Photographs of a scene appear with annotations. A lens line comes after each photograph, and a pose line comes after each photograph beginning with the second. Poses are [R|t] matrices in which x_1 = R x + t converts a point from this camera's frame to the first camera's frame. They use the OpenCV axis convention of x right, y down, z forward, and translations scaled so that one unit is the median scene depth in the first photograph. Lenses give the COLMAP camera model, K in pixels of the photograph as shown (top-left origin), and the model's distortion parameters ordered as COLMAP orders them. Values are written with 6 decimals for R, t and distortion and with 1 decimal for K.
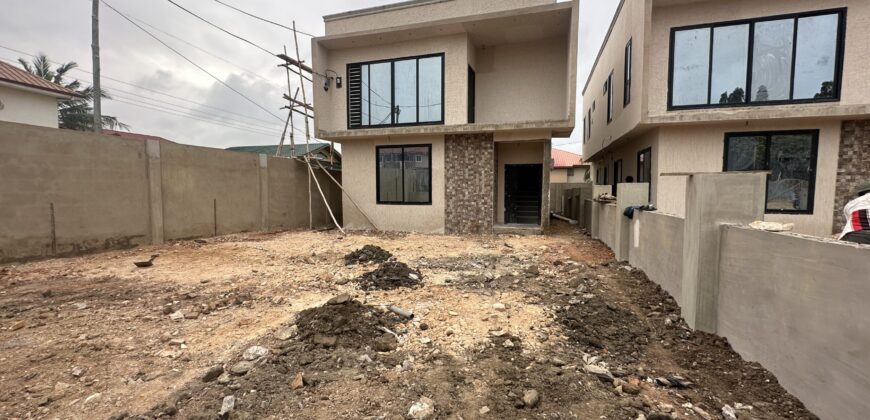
lens RADIAL K [[347.4, 0, 435.4], [0, 347.4, 209.1], [0, 0, 1]] dist [-0.002368, 0.000837]
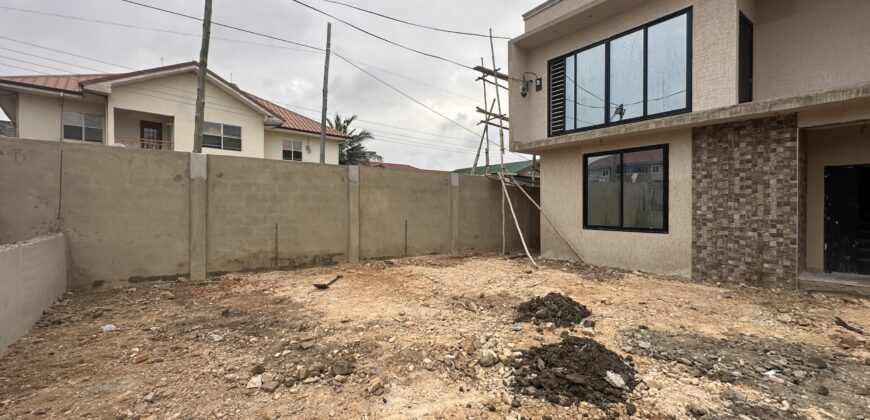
lens RADIAL K [[347.4, 0, 434.8], [0, 347.4, 210.6], [0, 0, 1]] dist [-0.002368, 0.000837]
pose [[0.816264, 0.004343, -0.577663, 0.009307], [-0.029900, 0.998949, -0.034740, -0.020740], [0.576905, 0.045629, 0.815536, 0.198778]]
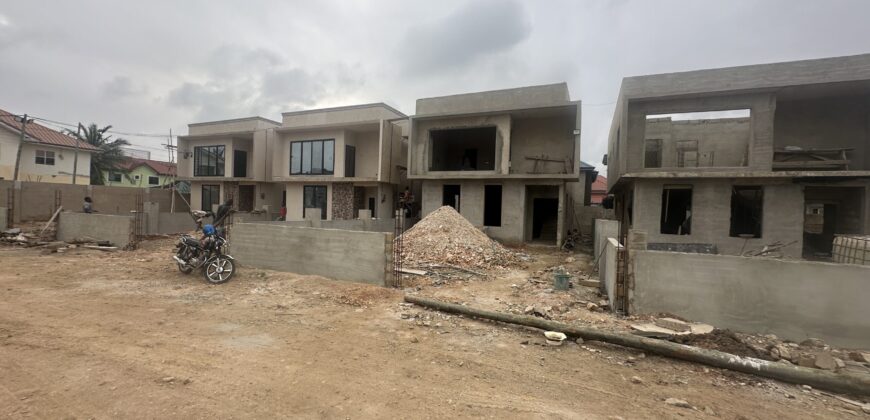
lens RADIAL K [[347.4, 0, 439.6], [0, 347.4, 206.5], [0, 0, 1]] dist [-0.002368, 0.000837]
pose [[0.992874, 0.030159, -0.115288, 1.783973], [-0.036321, 0.998000, -0.051731, 0.018918], [0.113498, 0.055550, 0.991984, -1.129211]]
